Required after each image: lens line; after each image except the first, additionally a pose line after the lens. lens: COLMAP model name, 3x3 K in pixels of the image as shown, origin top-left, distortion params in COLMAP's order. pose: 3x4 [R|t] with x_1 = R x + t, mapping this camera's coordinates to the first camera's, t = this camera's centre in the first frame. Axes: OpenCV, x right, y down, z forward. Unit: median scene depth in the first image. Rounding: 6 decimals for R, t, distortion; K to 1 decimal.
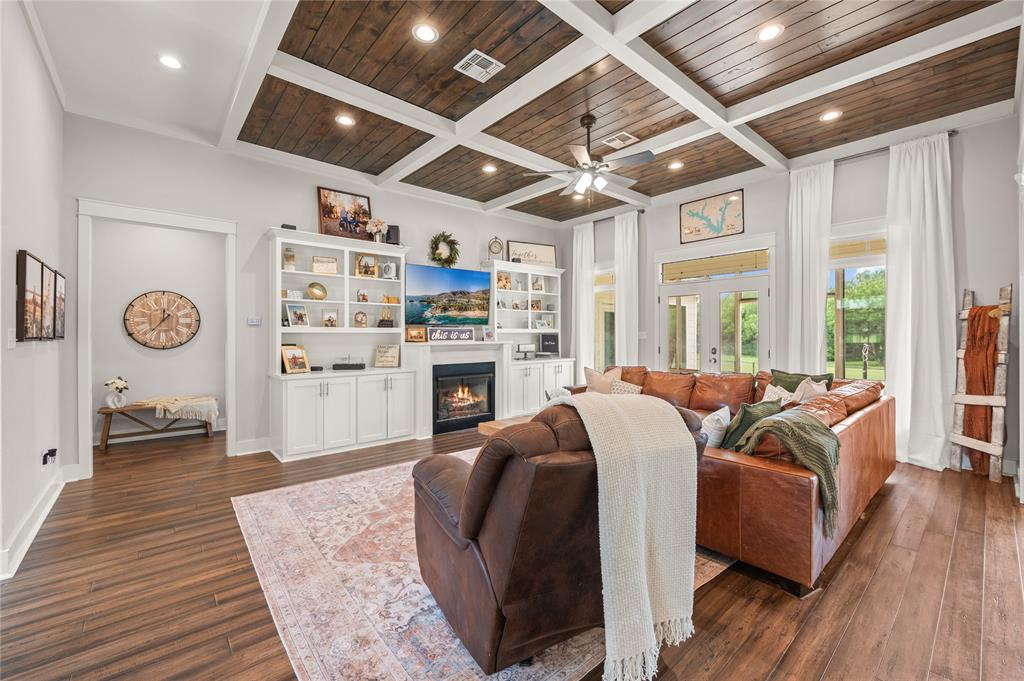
lens RADIAL K [[417.1, 0, 518.0], [0, 417.1, 331.4], [0, 0, 1]] dist [-0.008171, -0.000227]
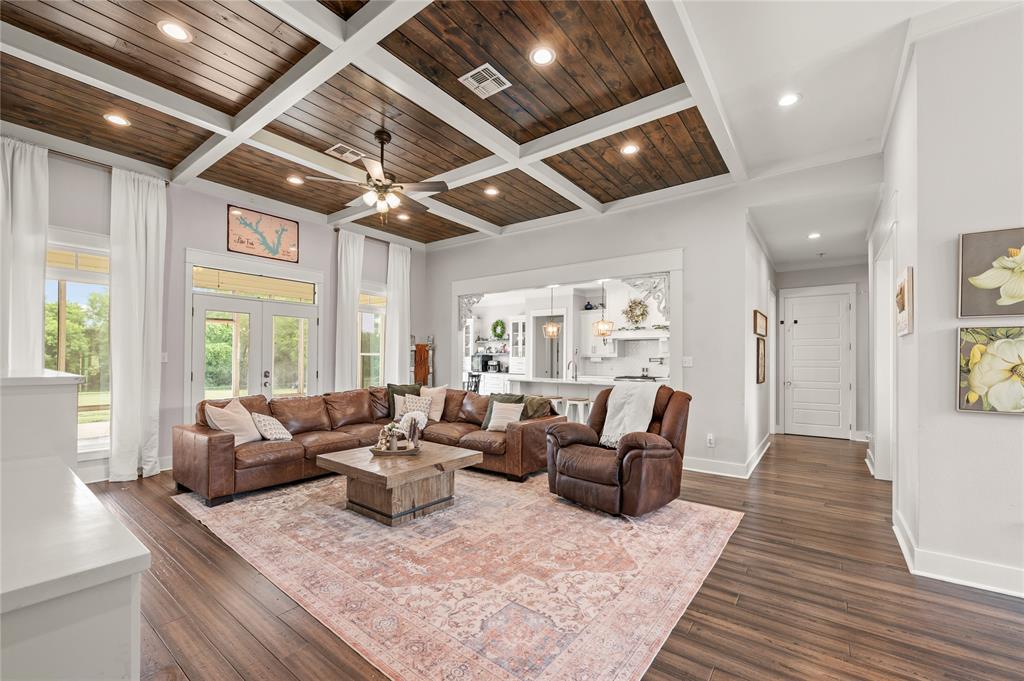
lens RADIAL K [[417.7, 0, 514.6], [0, 417.7, 352.1], [0, 0, 1]] dist [-0.007009, -0.000195]
pose [[-0.206283, 0.018259, 0.978322, -0.648033], [-0.014113, 0.999666, -0.021633, 0.008987], [-0.978391, -0.018270, -0.205957, 0.692944]]
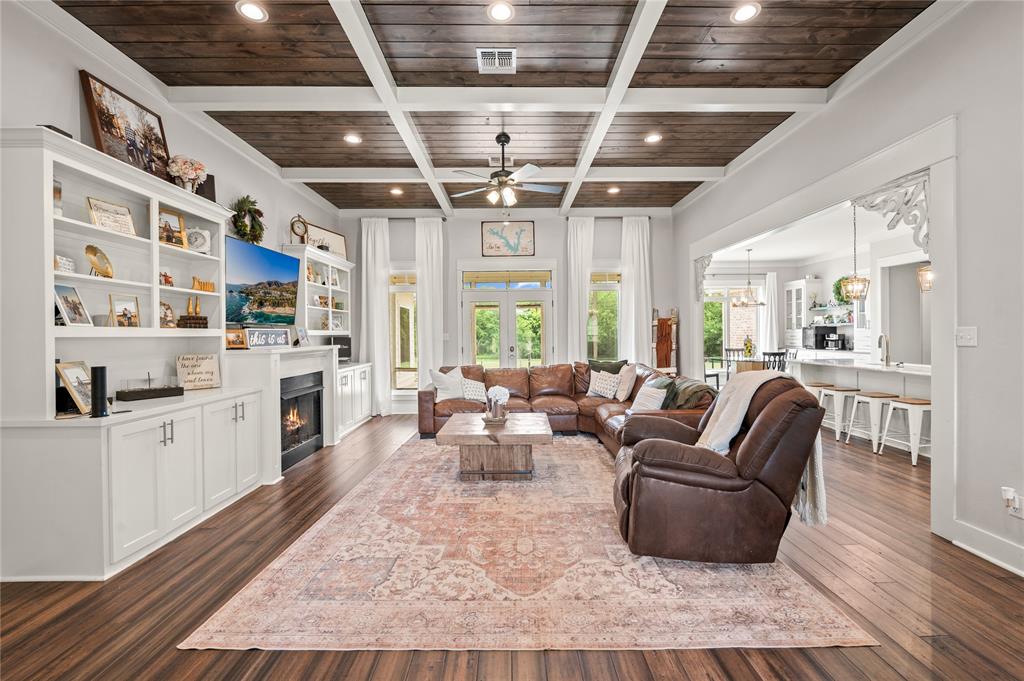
lens RADIAL K [[427.7, 0, 516.6], [0, 427.7, 333.0], [0, 0, 1]] dist [-0.006458, -0.000190]
pose [[0.649388, -0.002869, 0.760452, -0.510154], [0.003088, 0.999995, 0.001136, -0.001081], [-0.760451, 0.001610, 0.649393, 0.195351]]
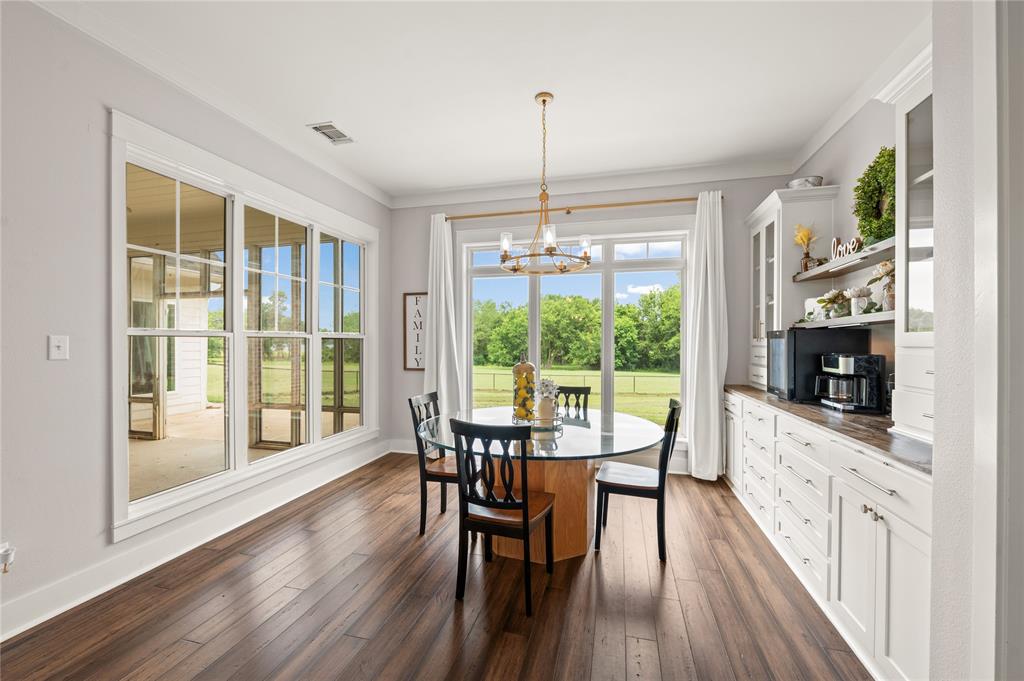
lens RADIAL K [[412.6, 0, 512.0], [0, 412.6, 340.5], [0, 0, 1]] dist [0.011903, -0.000026]
pose [[0.825923, 0.008349, 0.563721, 1.023041], [-0.007716, 0.999964, -0.003504, -0.002494], [-0.563730, -0.001456, 0.825958, 0.160242]]
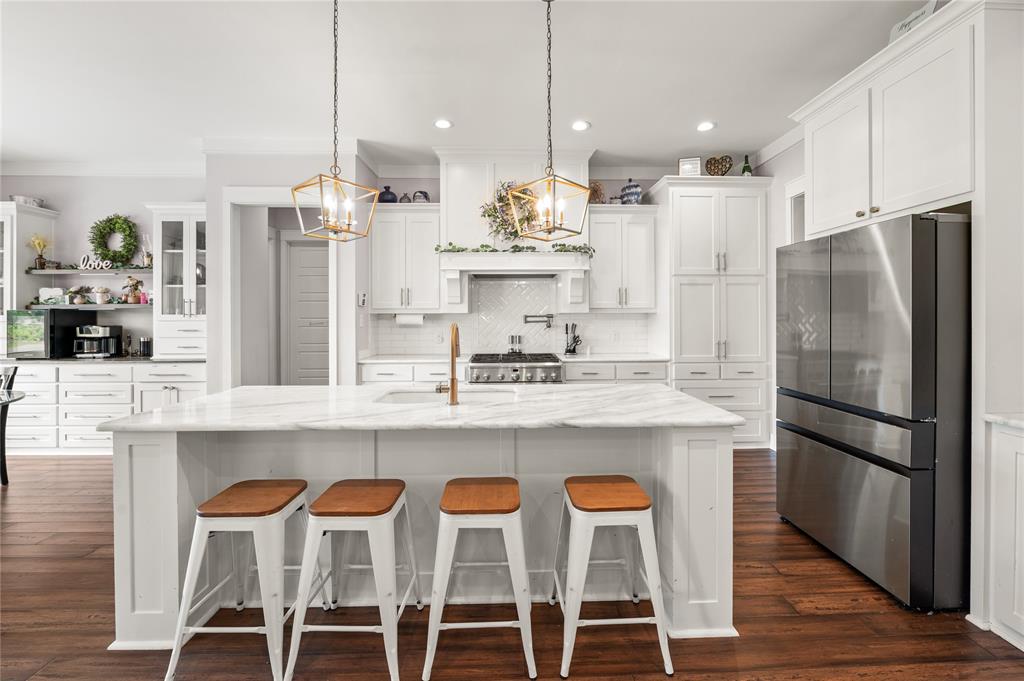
lens RADIAL K [[422.7, 0, 514.5], [0, 422.7, 318.3], [0, 0, 1]] dist [-0.004015, -0.000156]
pose [[-0.768430, 0.003098, 0.639926, 0.445745], [0.000775, 0.999992, -0.003910, -0.002268], [-0.639933, -0.002509, -0.768426, 0.447101]]
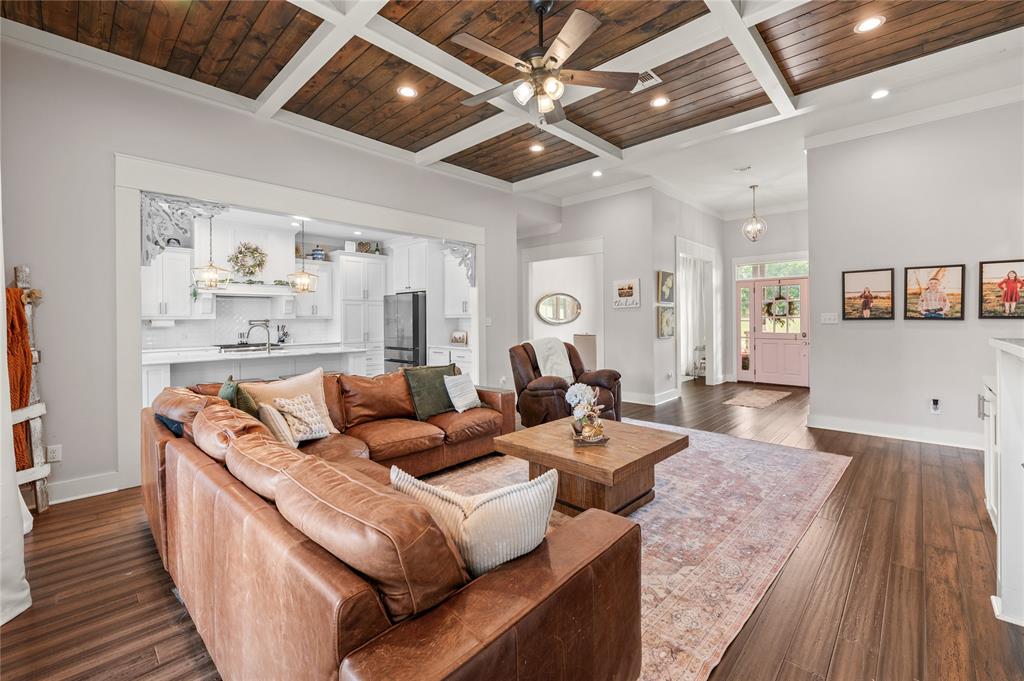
lens RADIAL K [[426.4, 0, 526.2], [0, 426.4, 321.4], [0, 0, 1]] dist [-0.003002, -0.000096]
pose [[-0.994428, 0.011784, -0.104754, 0.209568], [0.012152, 0.999922, -0.002880, 0.007414], [0.104712, -0.004137, -0.994494, 1.298816]]
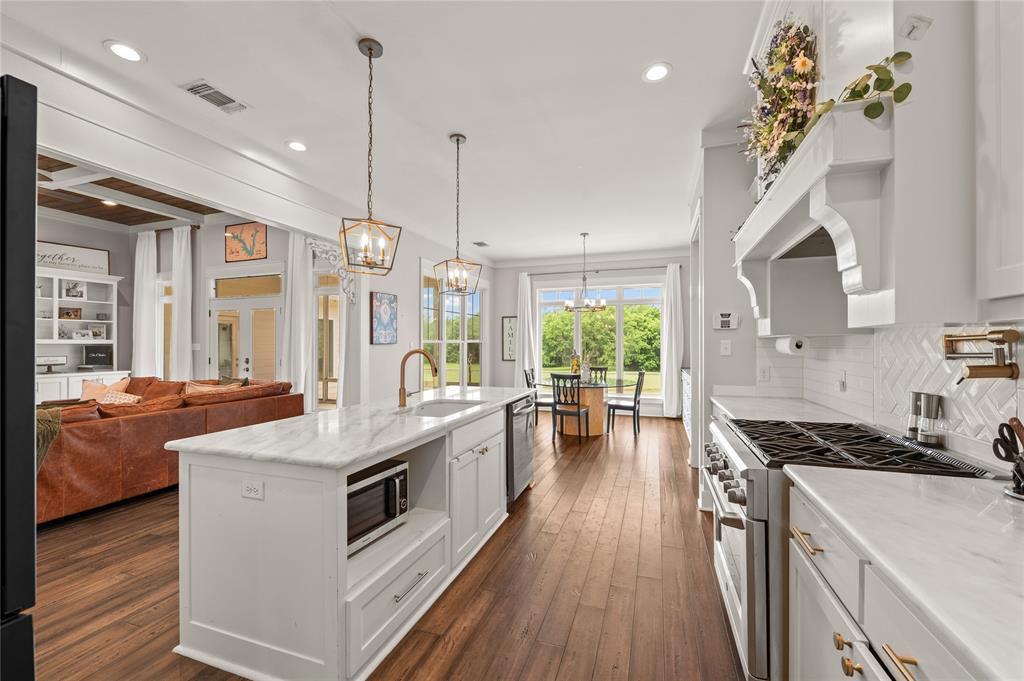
lens RADIAL K [[410.0, 0, 519.2], [0, 410.0, 340.7], [0, 0, 1]] dist [-0.014672, 0.000093]
pose [[0.862366, 0.008614, 0.506212, 0.597838], [-0.005983, 0.999959, -0.006825, -0.004741], [-0.506250, 0.002857, 0.862382, -0.345140]]
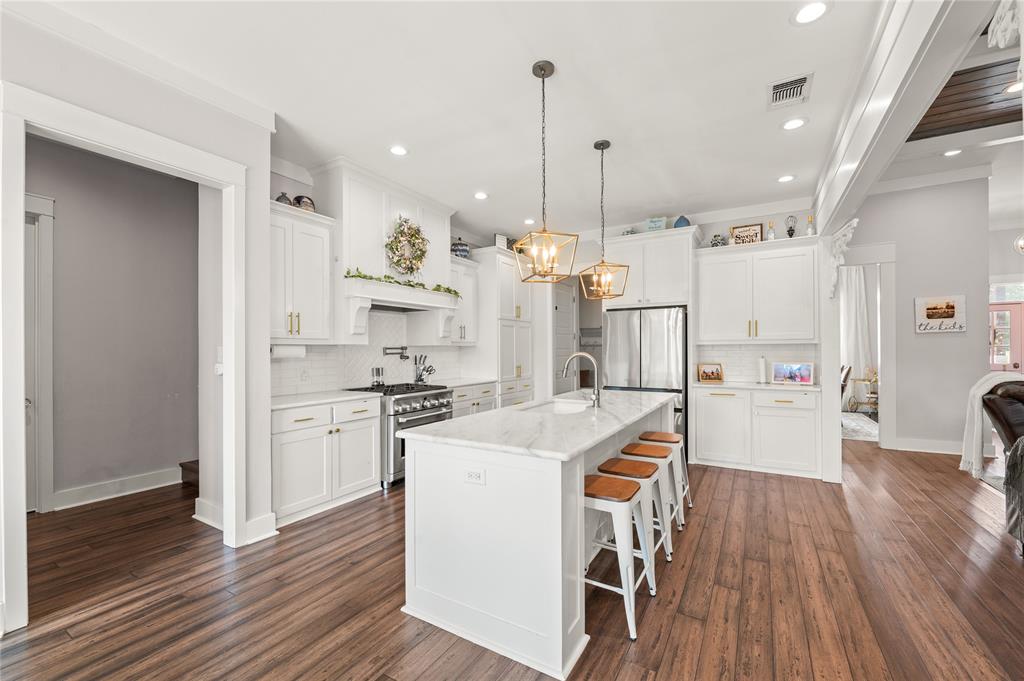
lens RADIAL K [[417.7, 0, 514.6], [0, 417.7, 352.1], [0, 0, 1]] dist [-0.007009, -0.000195]
pose [[-0.950341, 0.010146, -0.311046, 1.011842], [0.011284, 0.999935, -0.001860, 0.002742], [0.311007, -0.005278, -0.950393, 0.677540]]
